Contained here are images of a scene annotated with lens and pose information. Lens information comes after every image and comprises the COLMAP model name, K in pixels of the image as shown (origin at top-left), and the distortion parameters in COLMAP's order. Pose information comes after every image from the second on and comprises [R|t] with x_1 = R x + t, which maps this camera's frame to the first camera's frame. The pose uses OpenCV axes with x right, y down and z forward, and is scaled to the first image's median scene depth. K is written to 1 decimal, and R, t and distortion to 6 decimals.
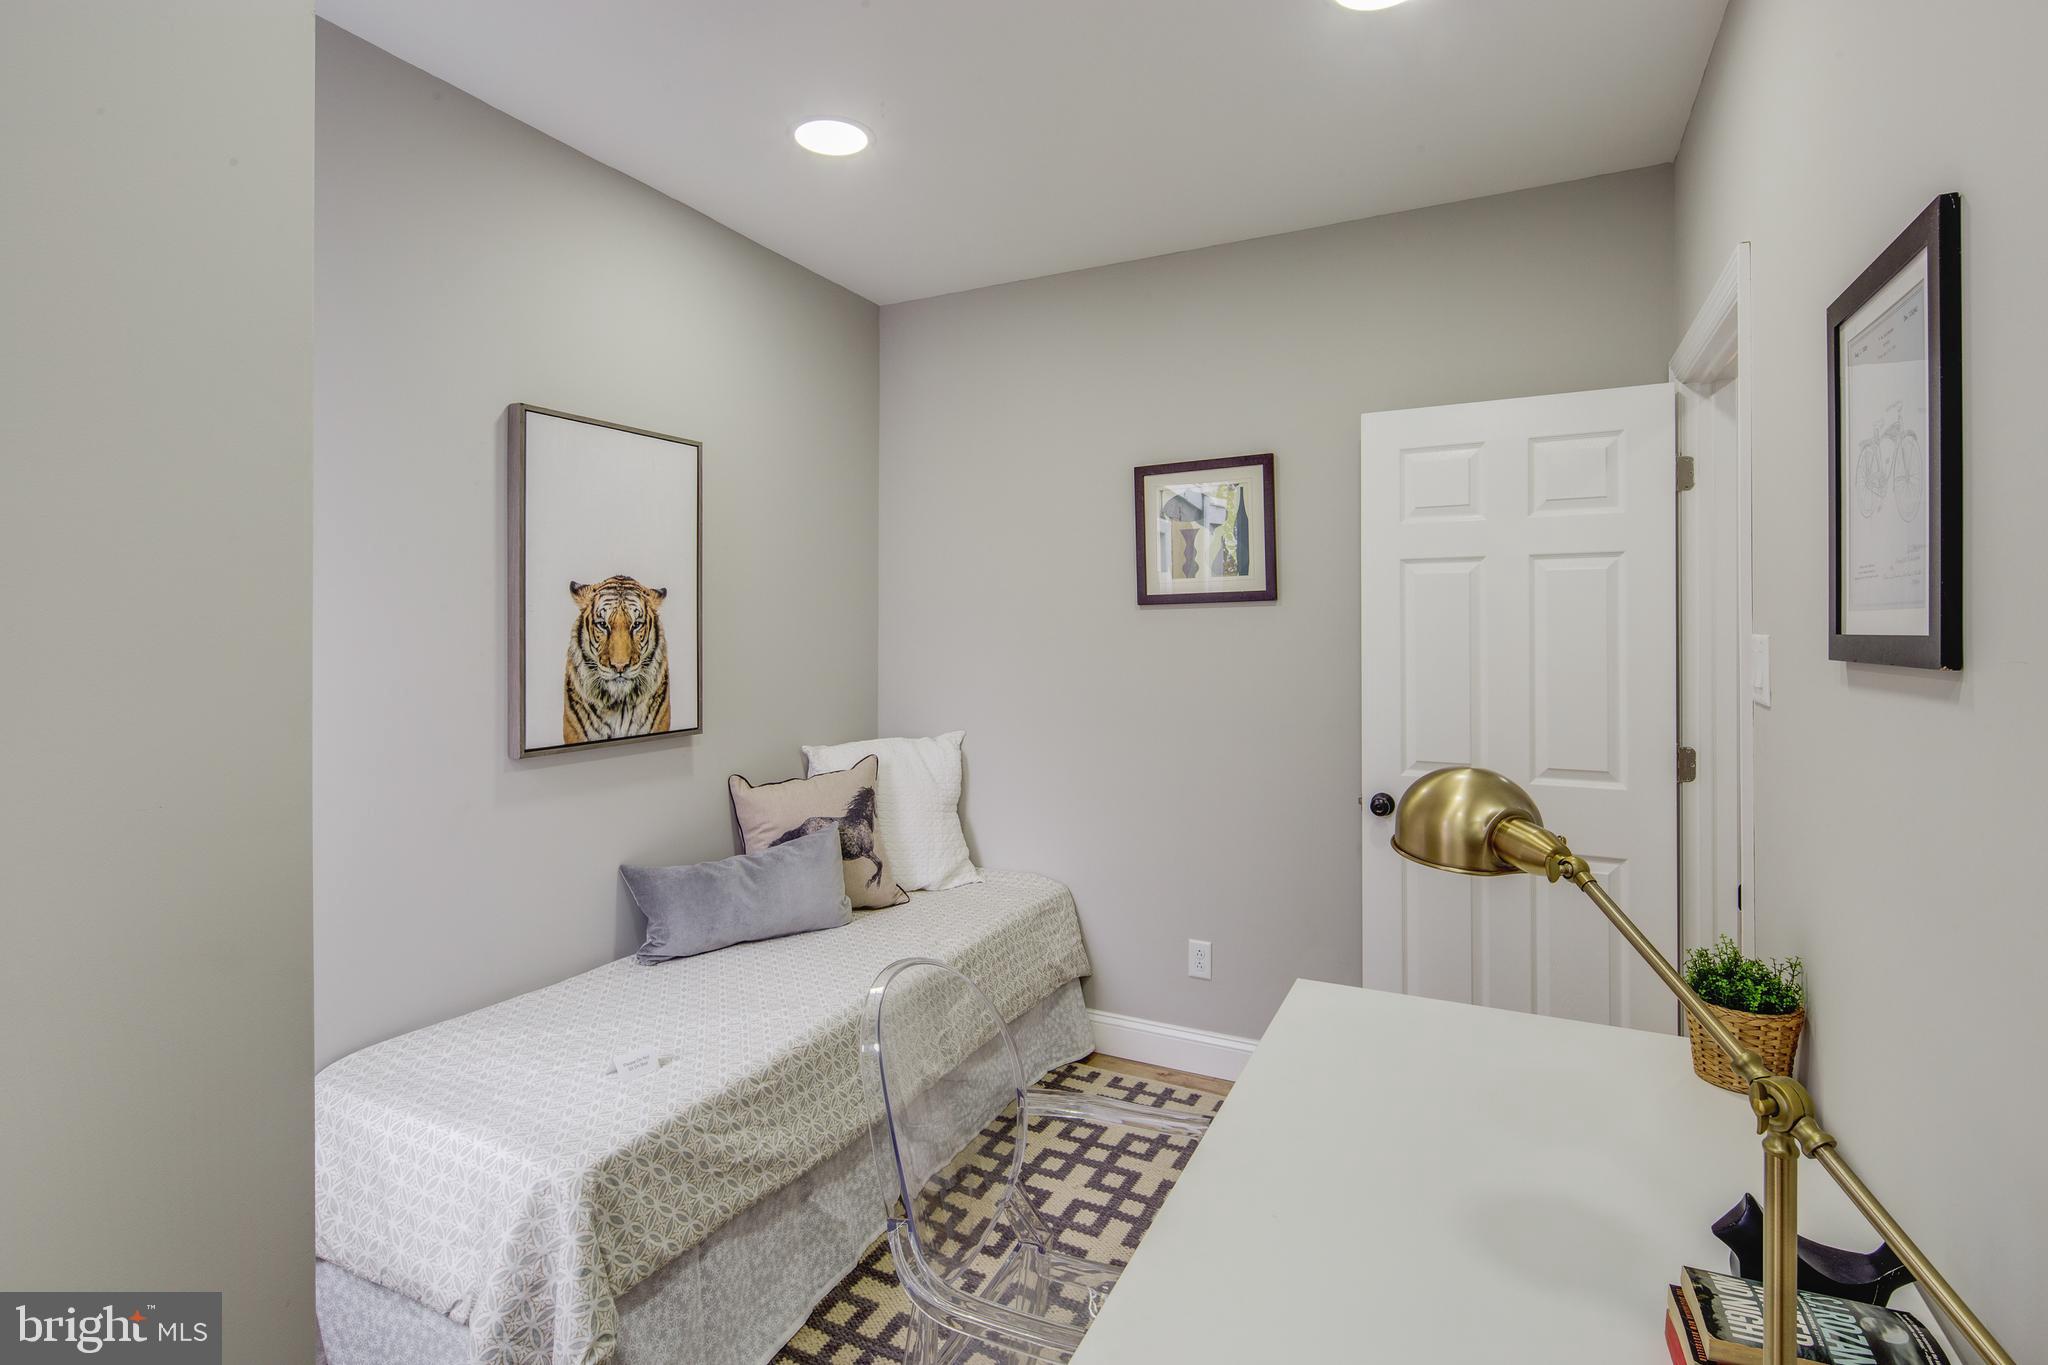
lens RADIAL K [[997.8, 0, 1017.6], [0, 997.8, 627.6], [0, 0, 1]] dist [0.003748, -0.004387]
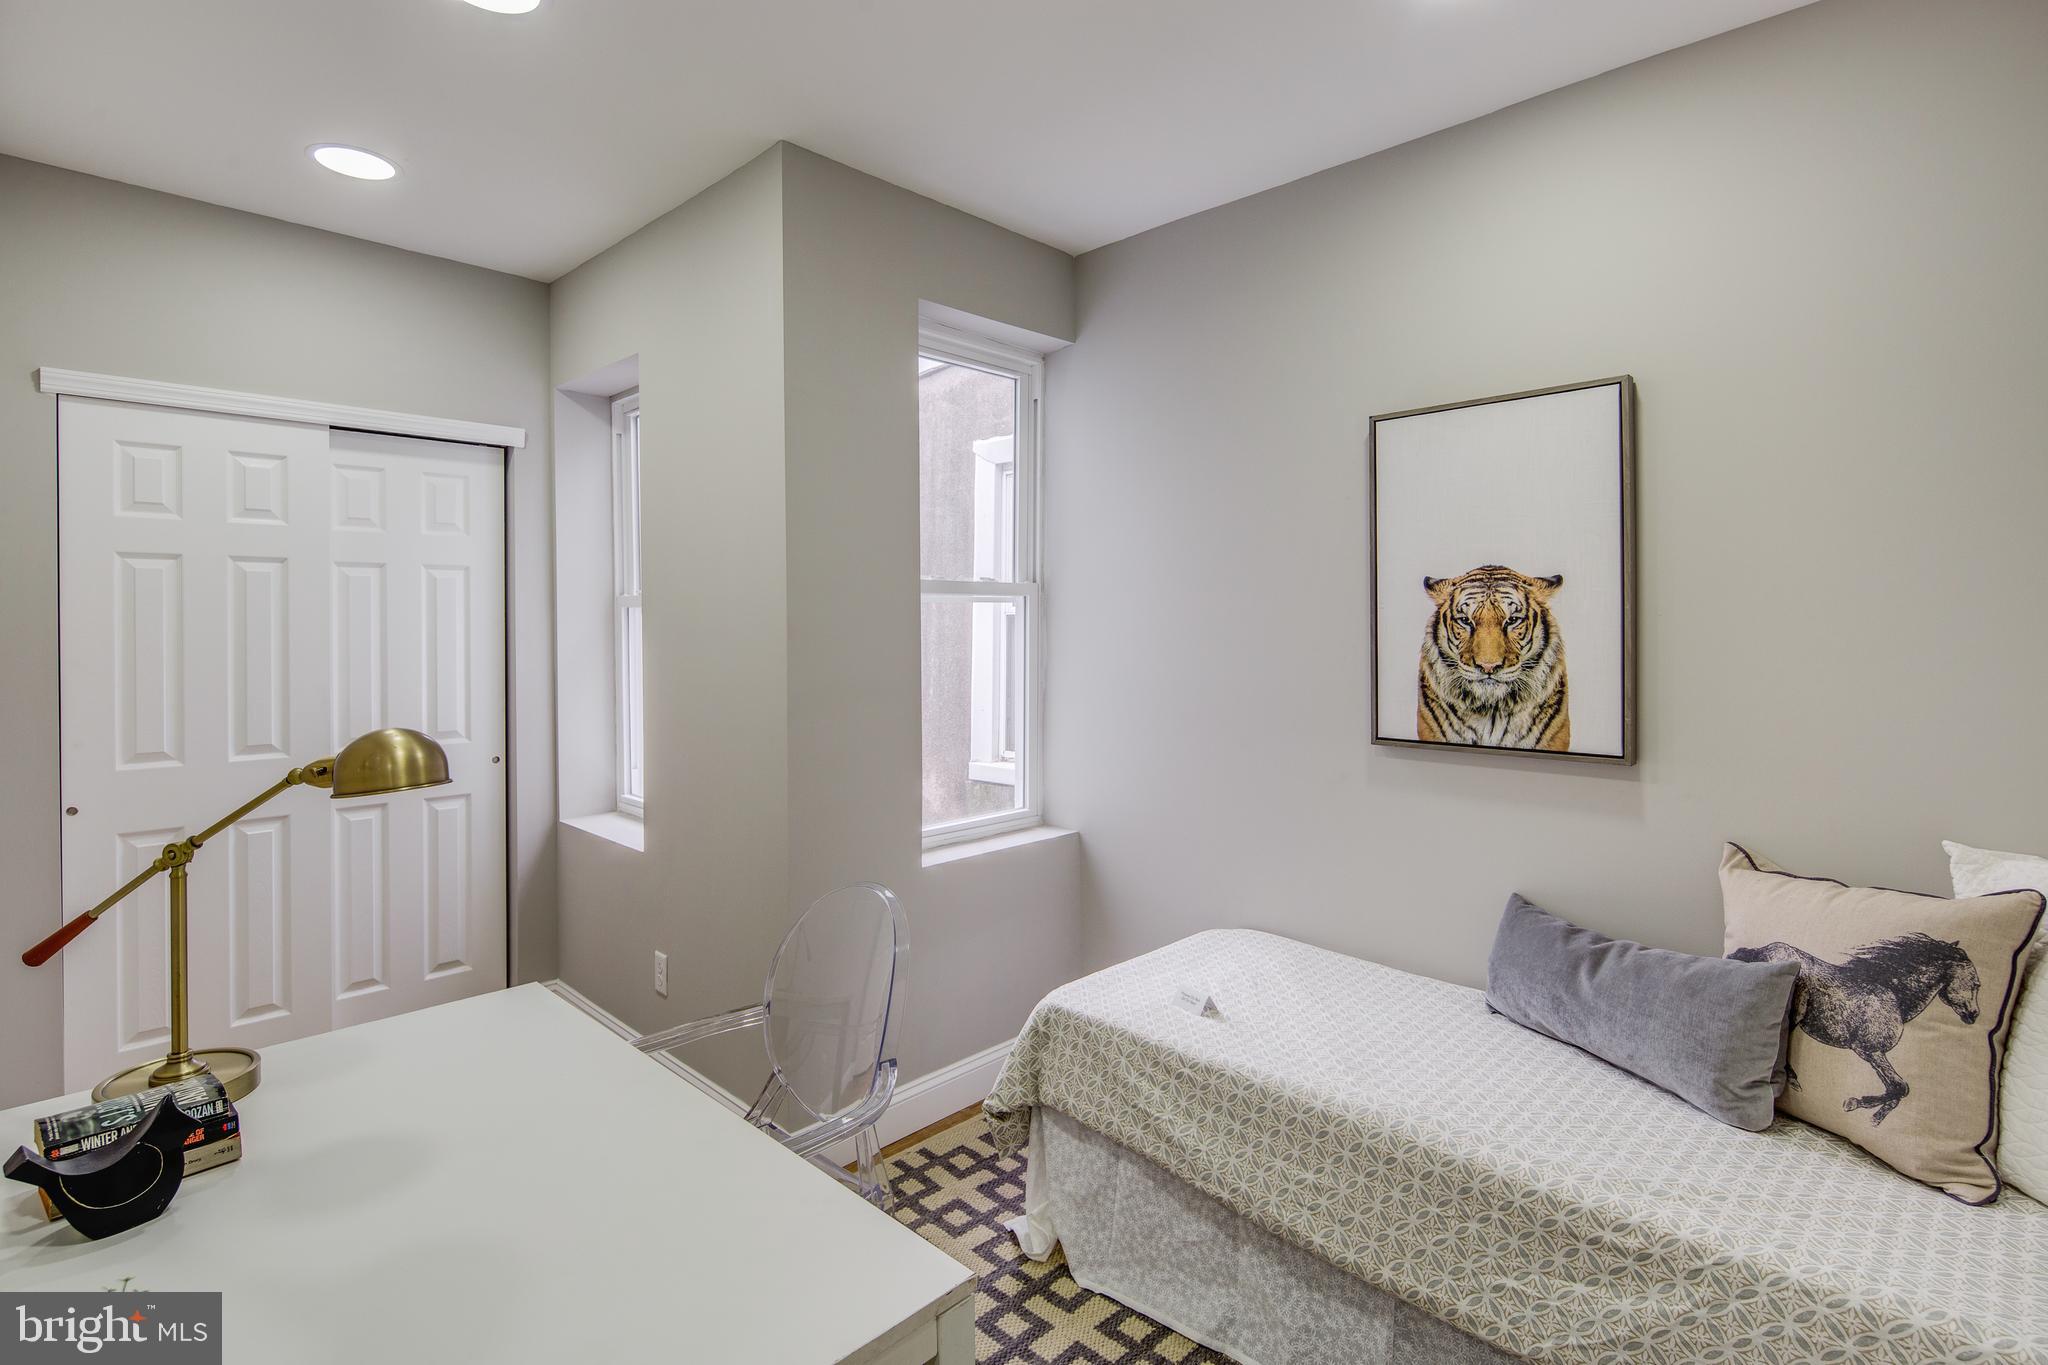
lens RADIAL K [[997.8, 0, 1034.3], [0, 997.8, 628.7], [0, 0, 1]] dist [0.003748, -0.004387]
pose [[-0.312328, 0.007719, -0.949943, 0.592533], [0.003148, 0.999970, 0.007091, -0.003063], [0.949969, -0.000775, -0.312343, 0.907433]]
